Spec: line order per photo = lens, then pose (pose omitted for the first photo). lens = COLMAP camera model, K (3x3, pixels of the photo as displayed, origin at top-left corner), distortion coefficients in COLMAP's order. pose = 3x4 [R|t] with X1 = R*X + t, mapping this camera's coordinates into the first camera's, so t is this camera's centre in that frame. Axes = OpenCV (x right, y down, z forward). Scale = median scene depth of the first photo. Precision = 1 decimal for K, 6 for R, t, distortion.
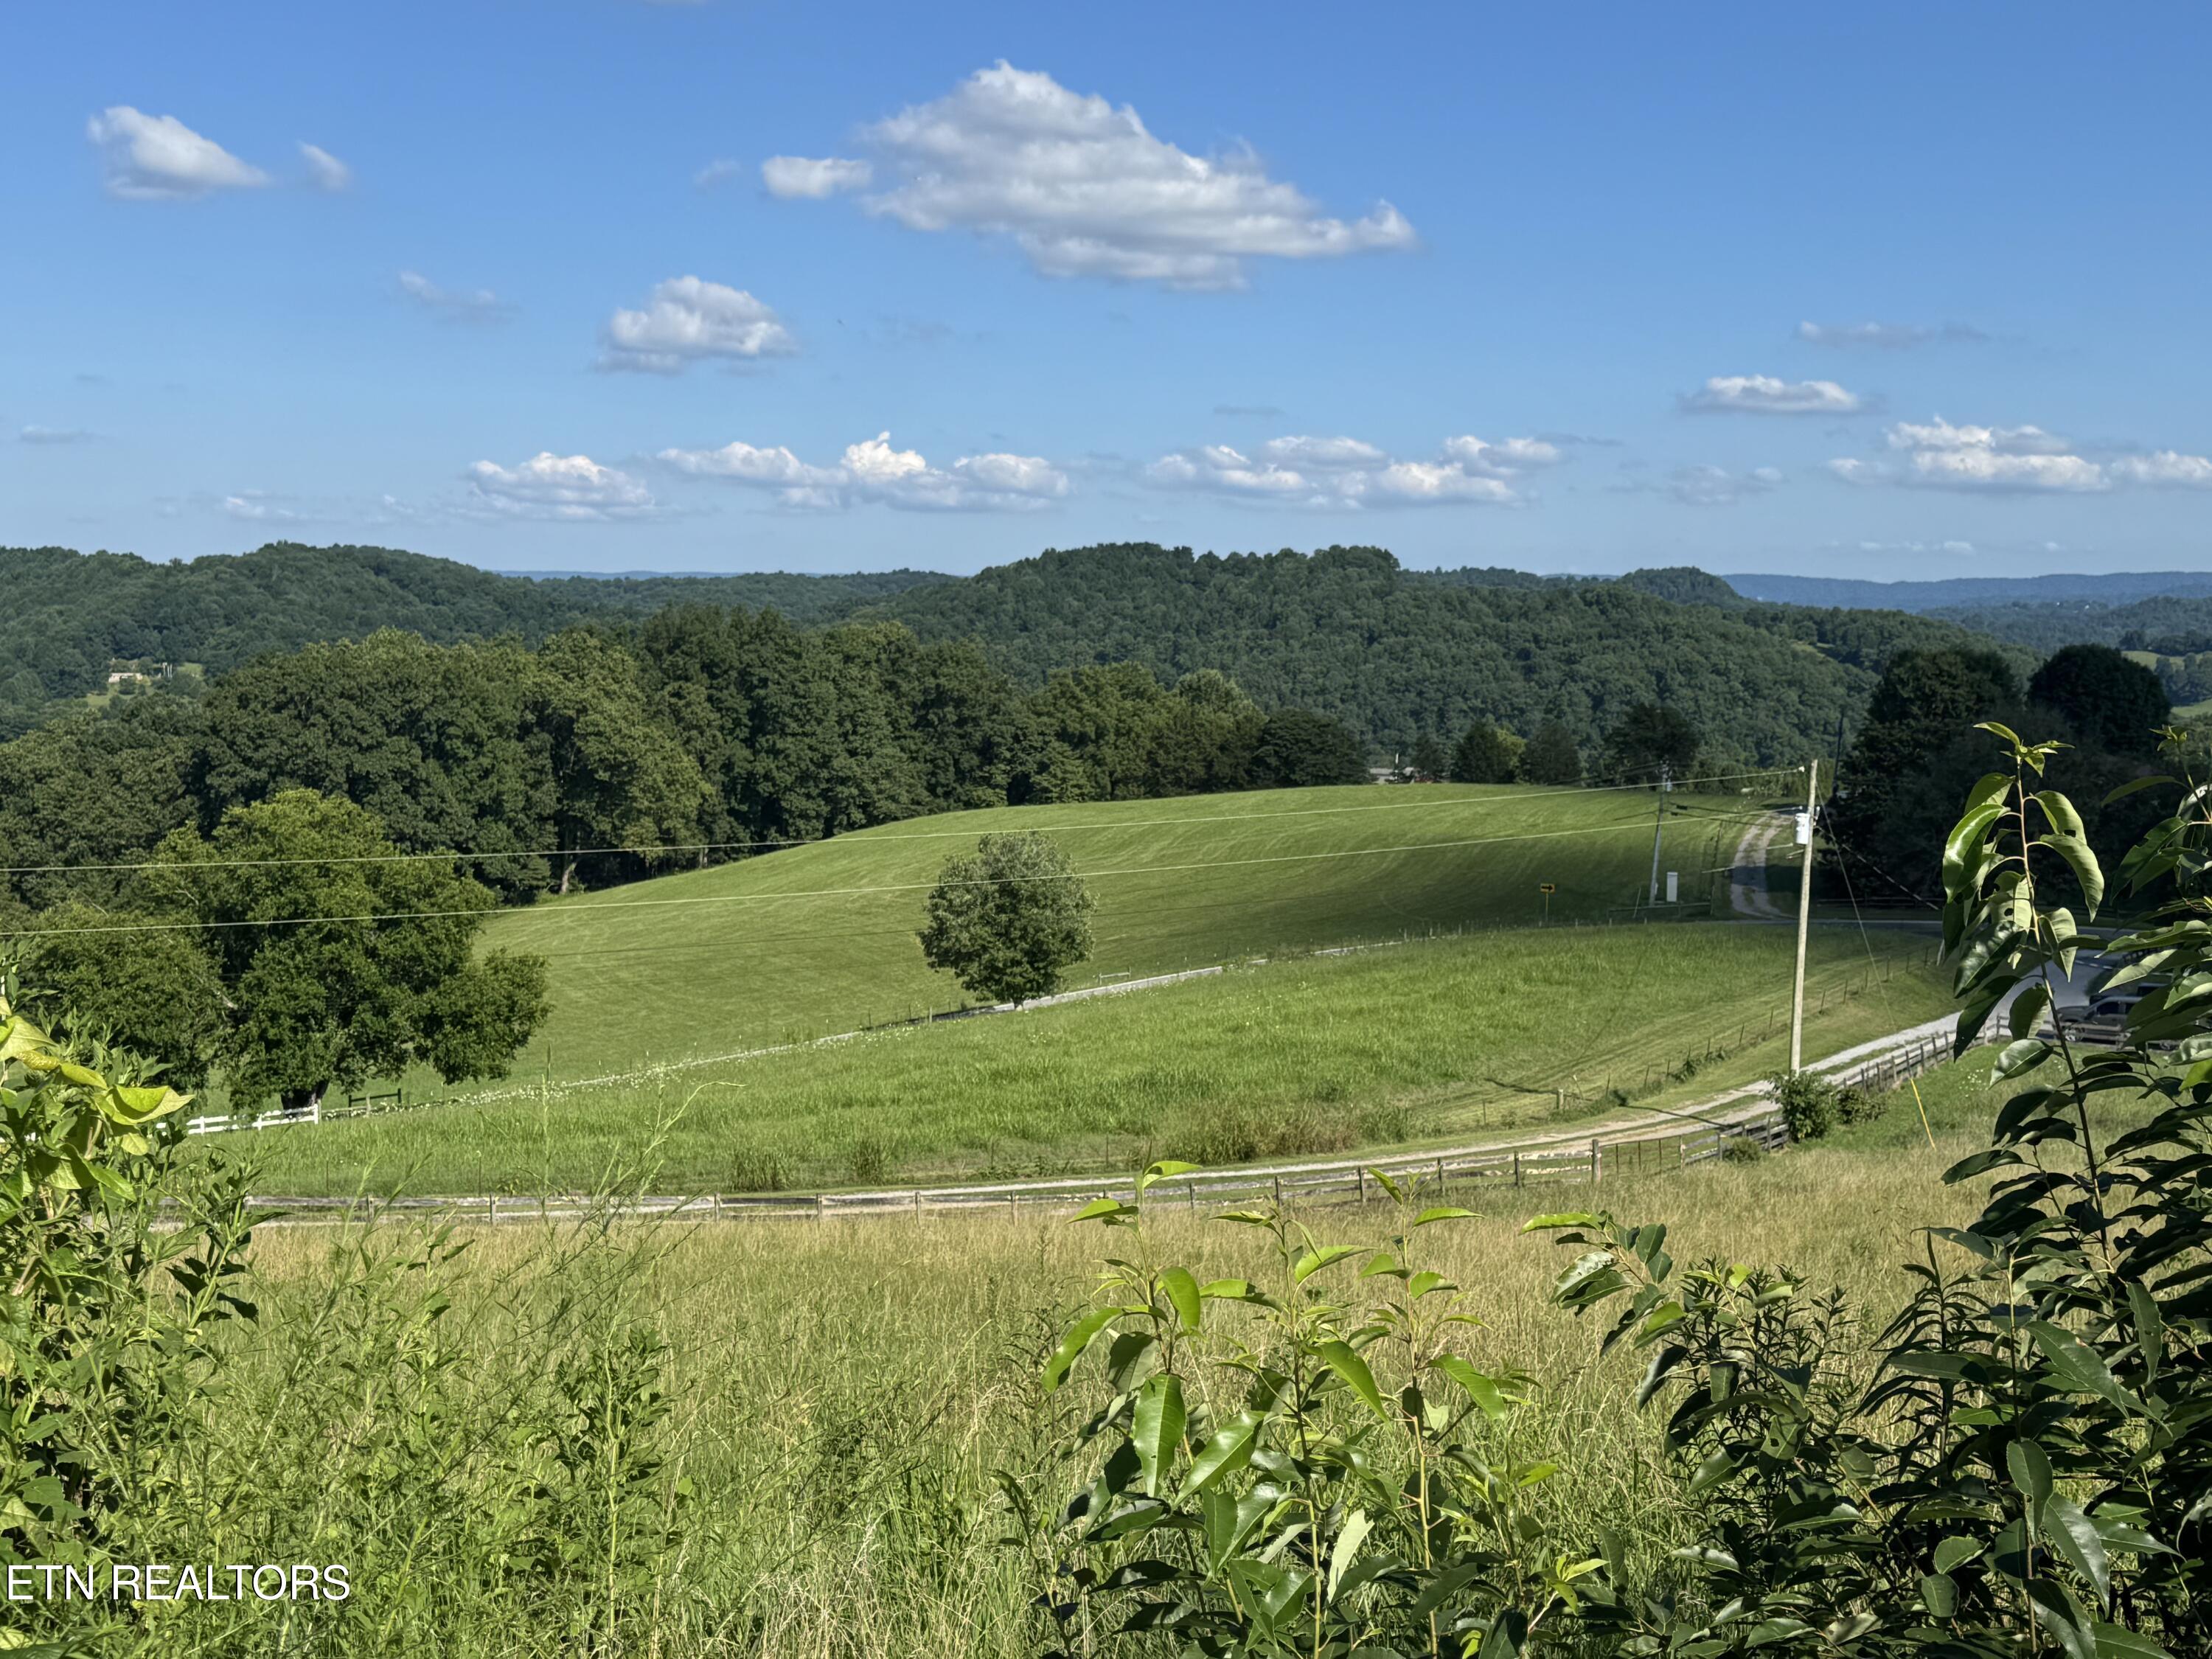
lens RADIAL K [[2719.2, 0, 1106.0], [0, 2719.2, 829.5], [0, 0, 1]] dist [0.022430, -0.055434]
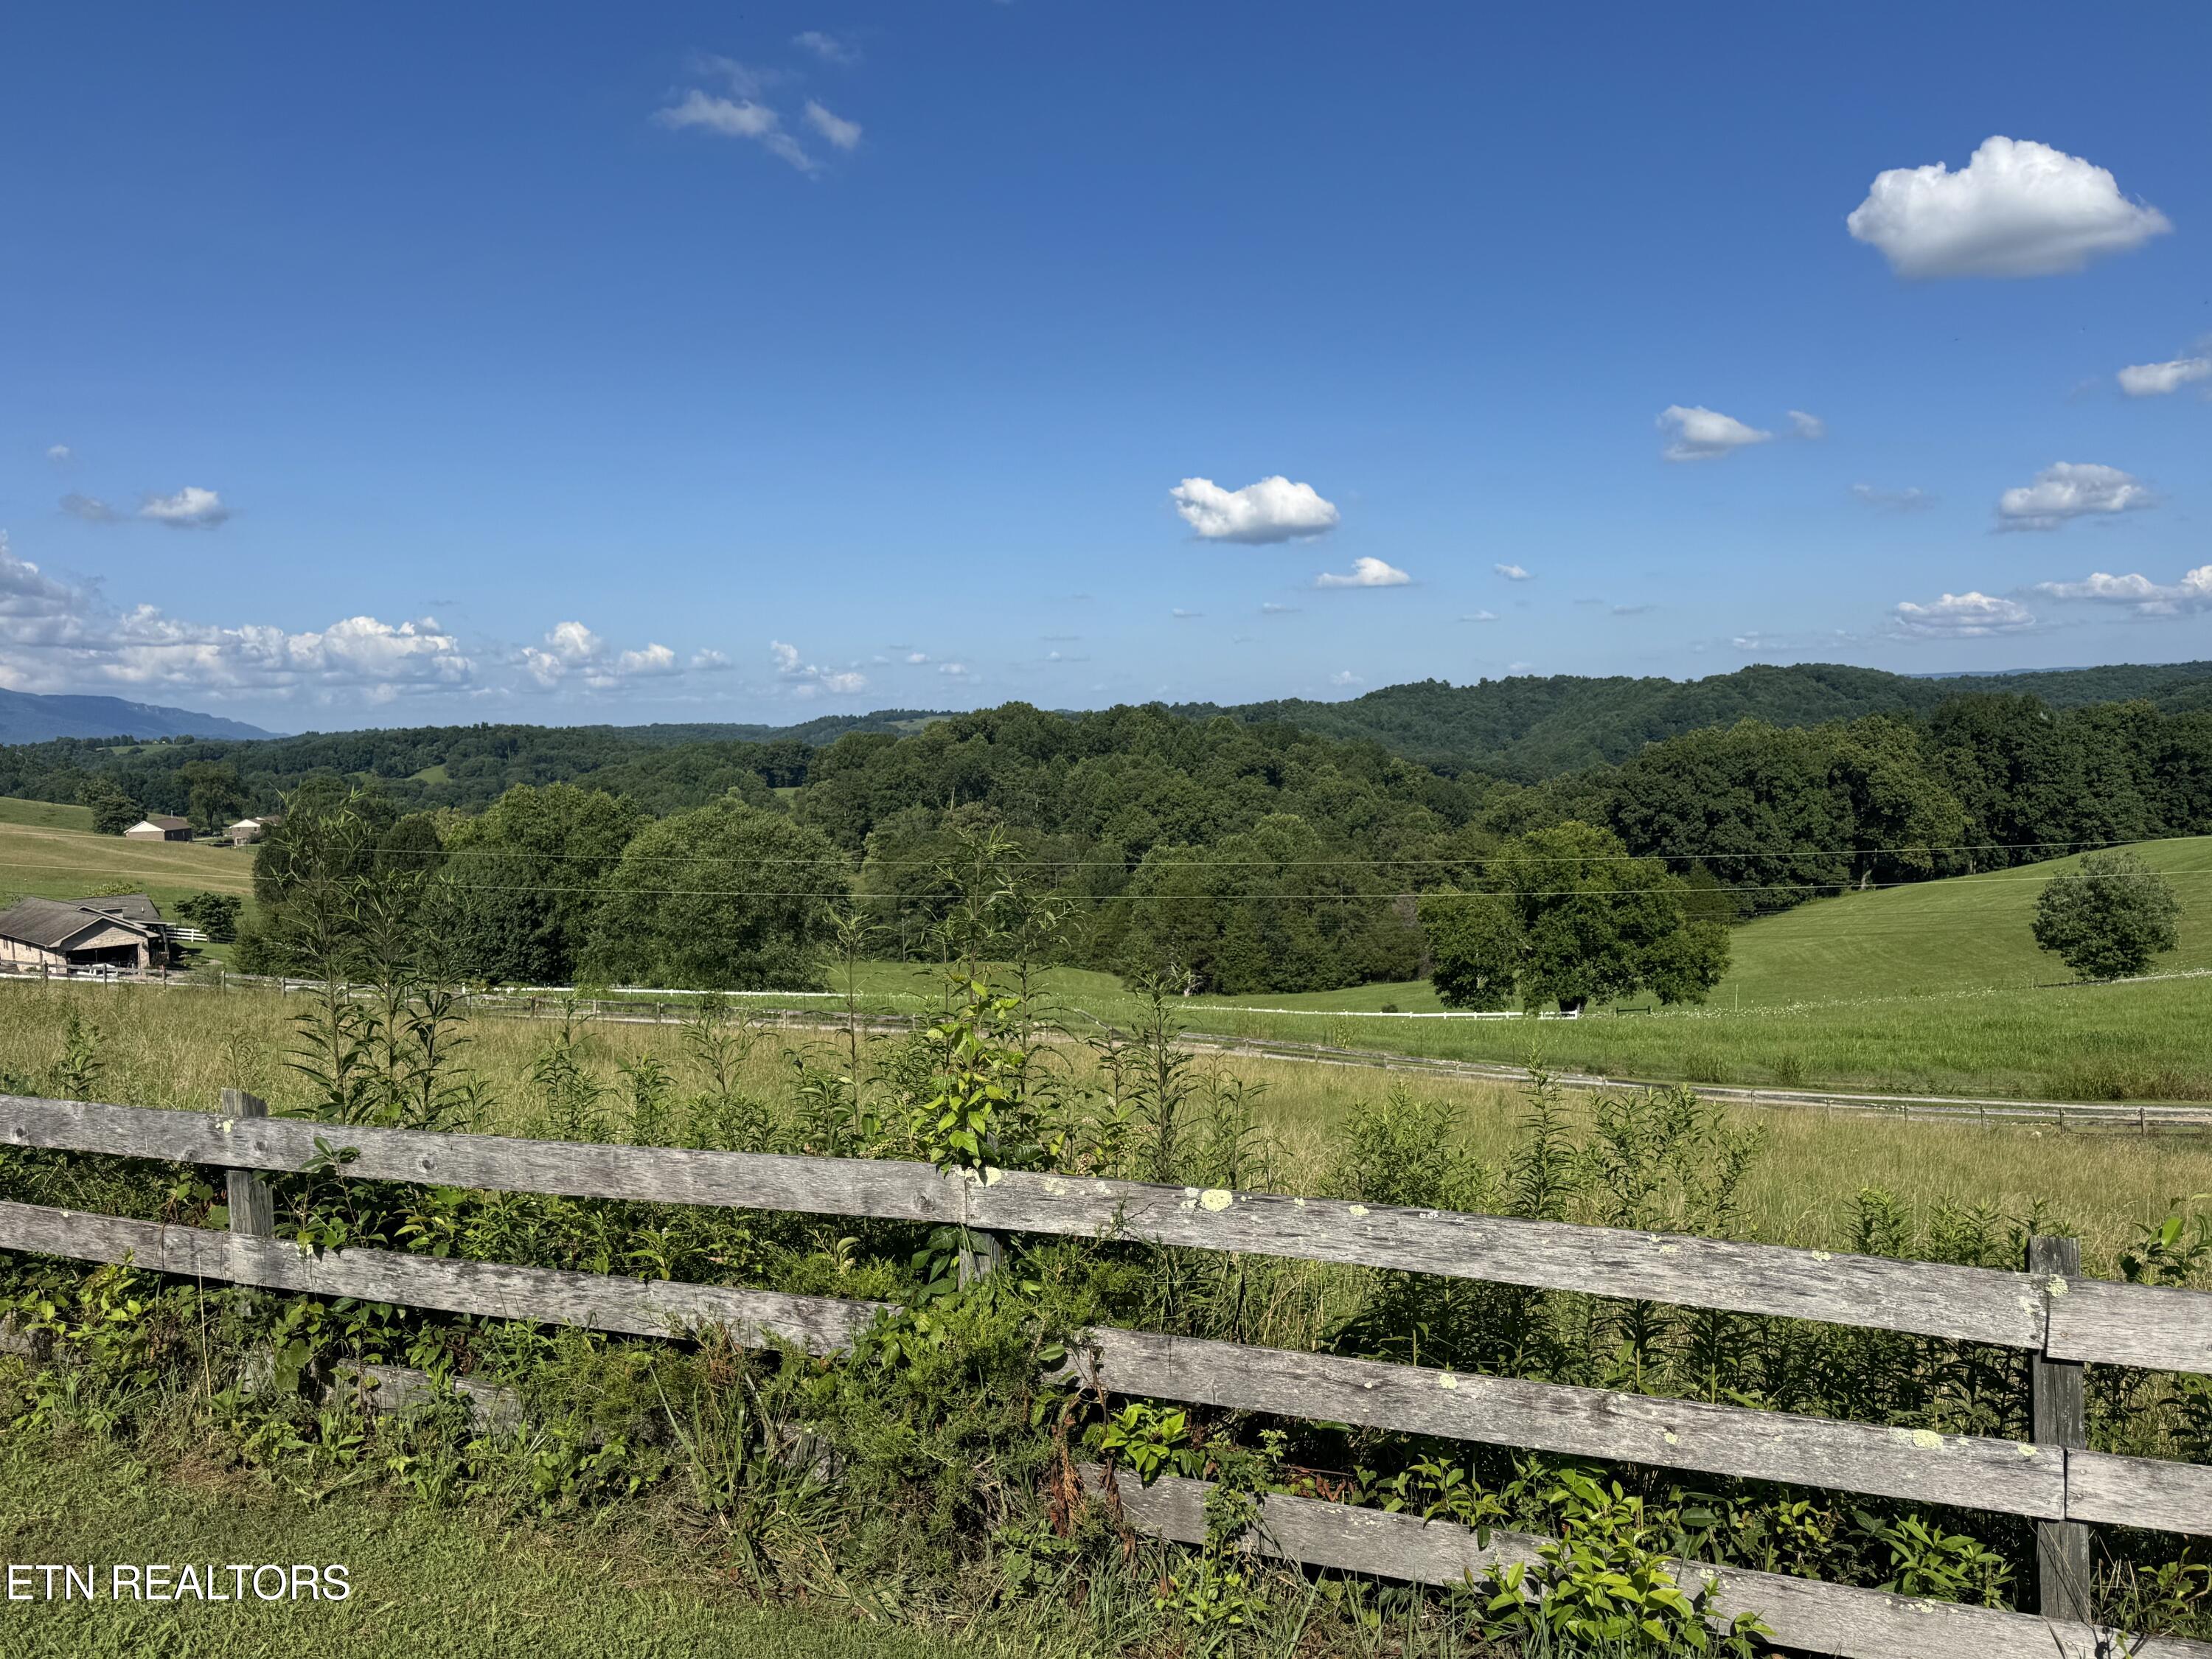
lens RADIAL K [[1709.4, 0, 1106.0], [0, 1709.4, 829.5], [0, 0, 1]] dist [0.001261, -0.099424]
pose [[0.717018, 0.005475, -0.697033, 0.155037], [-0.011792, 0.999921, -0.004276, -0.001075], [0.696955, 0.011286, 0.717026, 0.033579]]
